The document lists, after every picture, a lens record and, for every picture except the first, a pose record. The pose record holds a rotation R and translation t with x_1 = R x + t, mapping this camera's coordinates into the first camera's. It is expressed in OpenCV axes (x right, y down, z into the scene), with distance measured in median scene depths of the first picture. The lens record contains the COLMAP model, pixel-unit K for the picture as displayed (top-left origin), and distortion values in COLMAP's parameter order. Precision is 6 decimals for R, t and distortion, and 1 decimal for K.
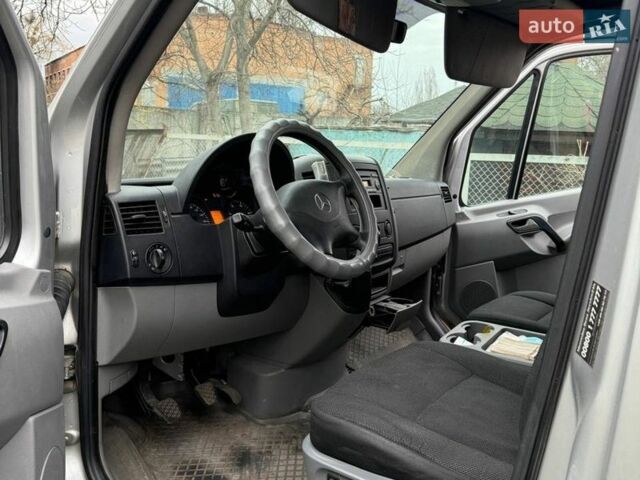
lens RADIAL K [[617.9, 0, 320.0], [0, 617.9, 240.0], [0, 0, 1]] dist [0.167634, -0.375552]
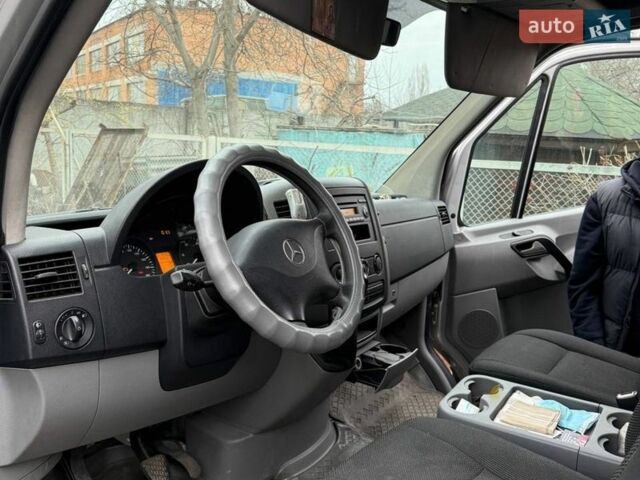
lens RADIAL K [[617.9, 0, 320.0], [0, 617.9, 240.0], [0, 0, 1]] dist [0.167634, -0.375552]
pose [[0.999898, 0.005194, 0.013284, 0.017670], [-0.005278, 0.999966, 0.006332, -0.050956], [-0.013251, -0.006401, 0.999892, 0.139313]]
